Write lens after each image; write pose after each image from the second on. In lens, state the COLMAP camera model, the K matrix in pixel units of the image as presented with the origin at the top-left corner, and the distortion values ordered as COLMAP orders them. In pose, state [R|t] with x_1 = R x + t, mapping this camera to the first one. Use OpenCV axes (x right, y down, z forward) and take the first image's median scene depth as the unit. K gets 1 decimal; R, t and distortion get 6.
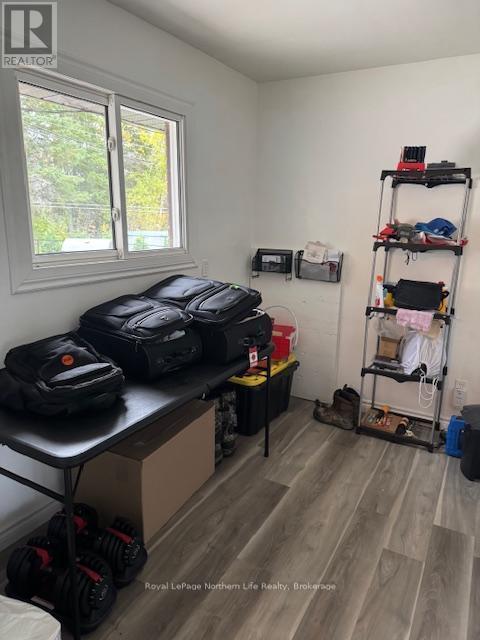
lens RADIAL K [[450.2, 0, 240.0], [0, 450.2, 320.0], [0, 0, 1]] dist [0.068048, -0.082562]
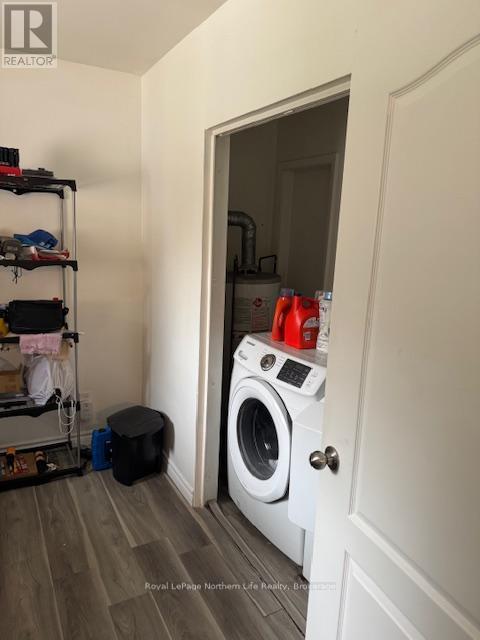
lens RADIAL K [[450.2, 0, 240.0], [0, 450.2, 320.0], [0, 0, 1]] dist [0.068048, -0.082562]
pose [[0.522896, -0.171966, 0.834870, -0.150272], [0.152359, 0.982521, 0.106954, -0.083675], [-0.838669, 0.071274, 0.539957, 0.185113]]
